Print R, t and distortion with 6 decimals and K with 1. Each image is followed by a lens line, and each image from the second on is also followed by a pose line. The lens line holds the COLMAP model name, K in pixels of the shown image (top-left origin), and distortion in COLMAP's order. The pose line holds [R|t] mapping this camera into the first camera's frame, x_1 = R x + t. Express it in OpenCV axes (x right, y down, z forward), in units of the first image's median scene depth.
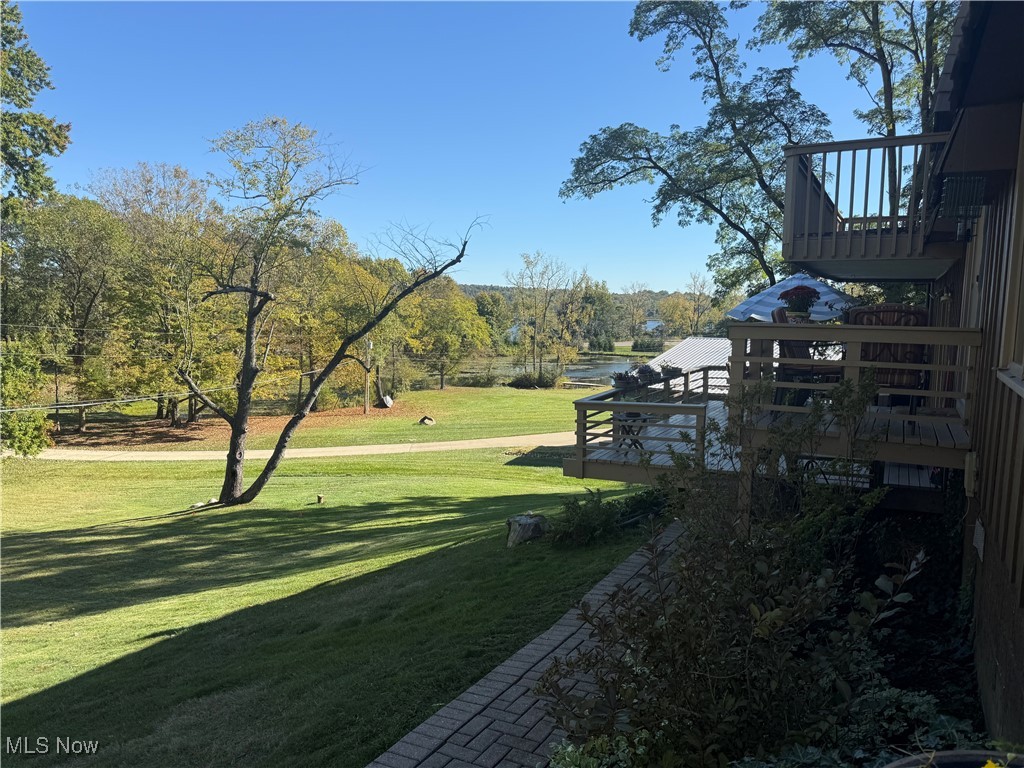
lens RADIAL K [[711.0, 0, 511.9], [0, 711.0, 384.8], [0, 0, 1]] dist [0.055420, -0.011633]
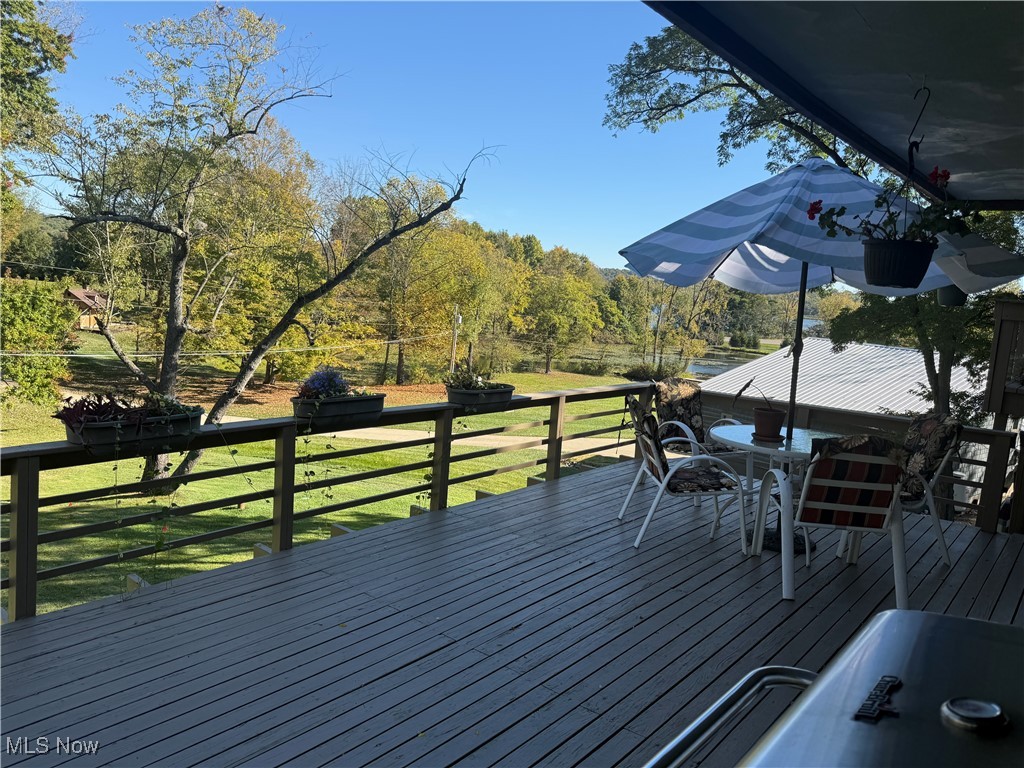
lens RADIAL K [[711.0, 0, 520.6], [0, 711.0, 382.9], [0, 0, 1]] dist [0.055420, -0.011633]
pose [[0.977785, 0.095056, -0.186816, 0.053828], [-0.091202, 0.995406, 0.029136, -0.006821], [0.188727, -0.011450, 0.981963, 0.099747]]
